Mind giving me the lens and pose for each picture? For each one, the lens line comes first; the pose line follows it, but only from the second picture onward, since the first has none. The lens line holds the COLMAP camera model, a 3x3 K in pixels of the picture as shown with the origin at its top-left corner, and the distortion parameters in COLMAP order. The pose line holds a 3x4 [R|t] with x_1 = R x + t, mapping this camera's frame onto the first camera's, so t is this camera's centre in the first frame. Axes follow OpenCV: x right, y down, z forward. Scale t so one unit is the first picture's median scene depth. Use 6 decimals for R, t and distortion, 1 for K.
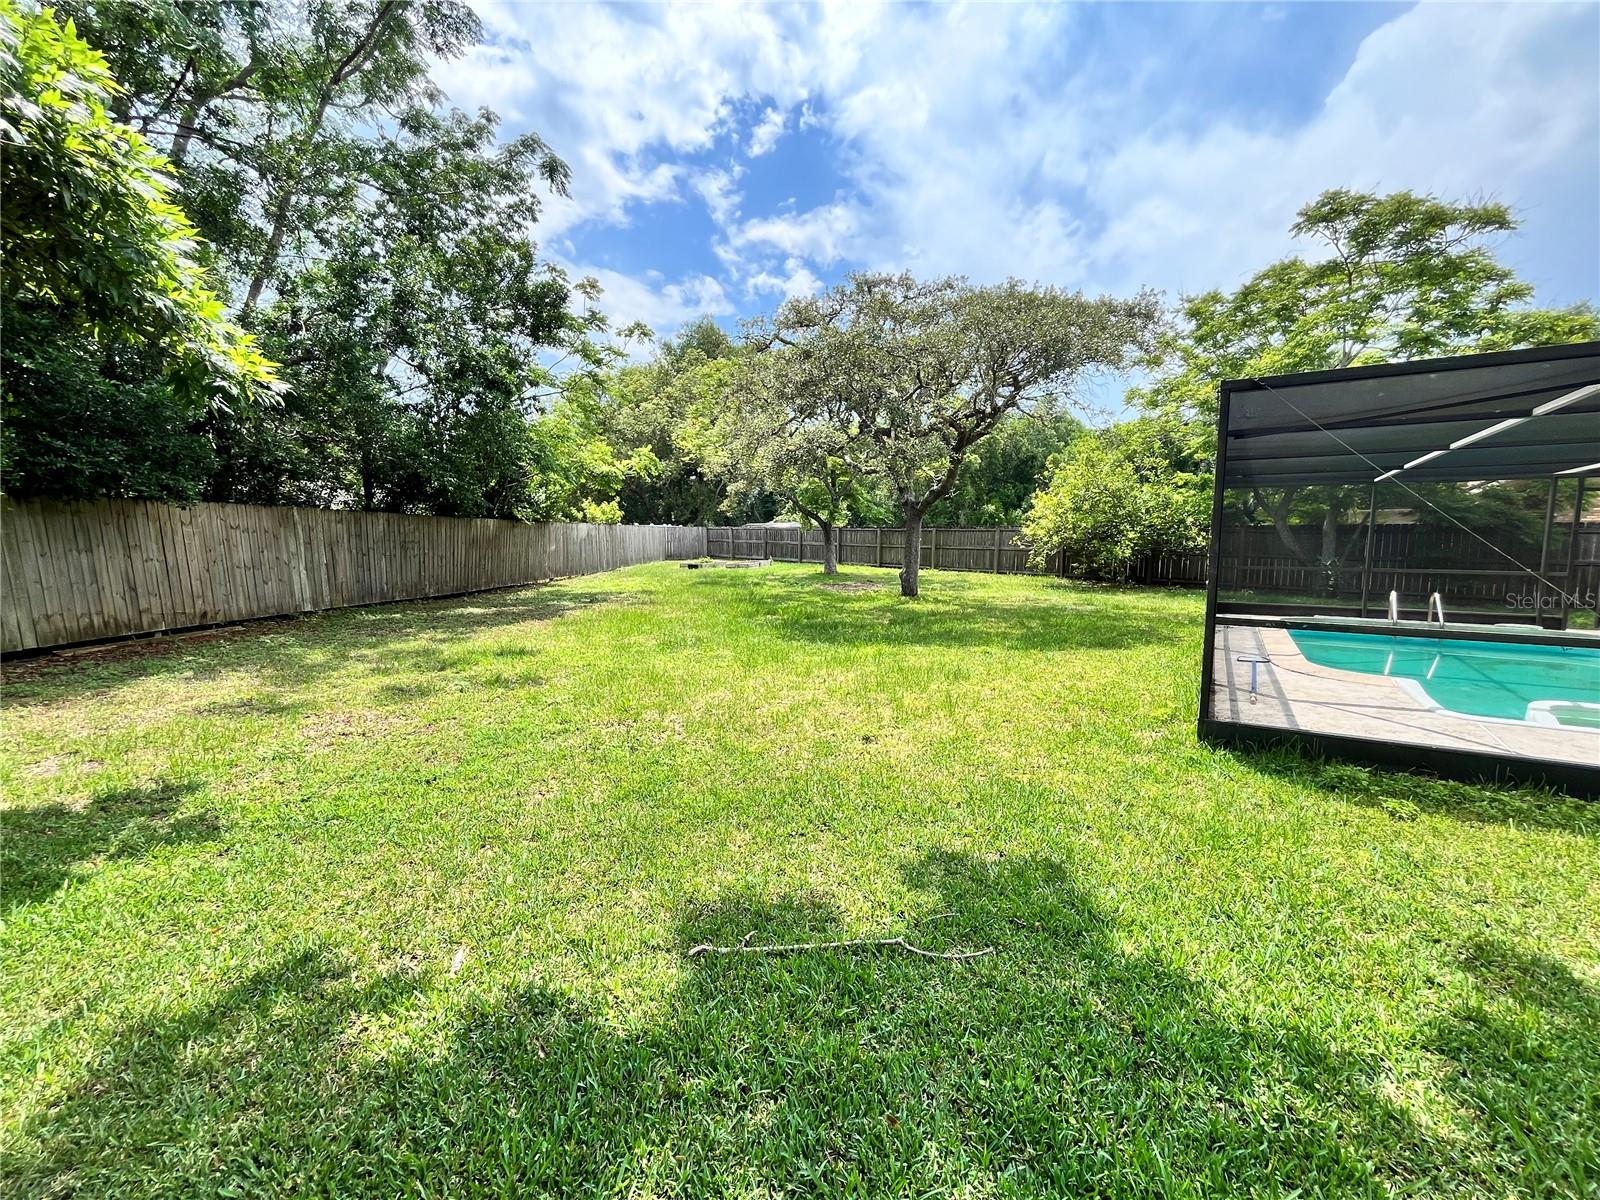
lens RADIAL K [[653.1, 0, 798.7], [0, 653.1, 604.4], [0, 0, 1]] dist [-0.002080, 0.000073]
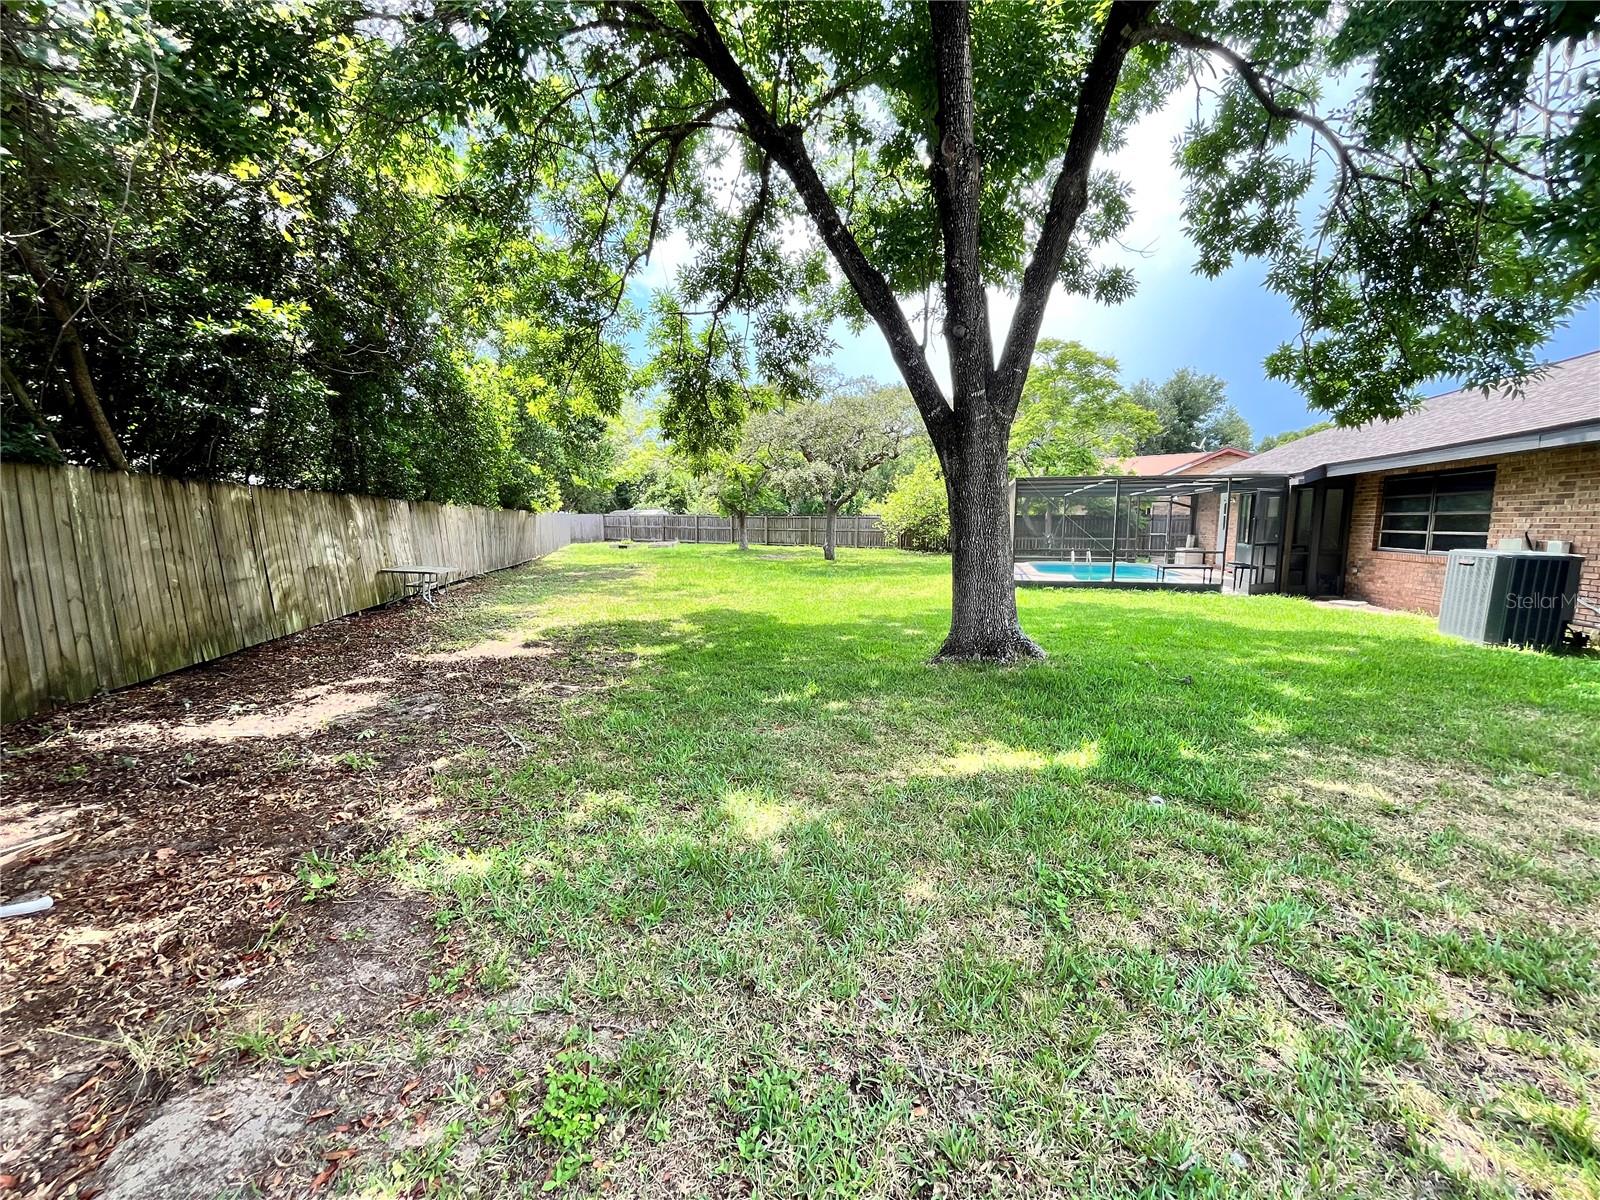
lens RADIAL K [[653.1, 0, 798.7], [0, 653.1, 604.4], [0, 0, 1]] dist [-0.002080, 0.000073]
pose [[0.950888, -0.042209, 0.306645, -0.335446], [0.034852, 0.998959, 0.029430, 0.037909], [-0.307568, -0.017298, 0.951369, -0.419735]]
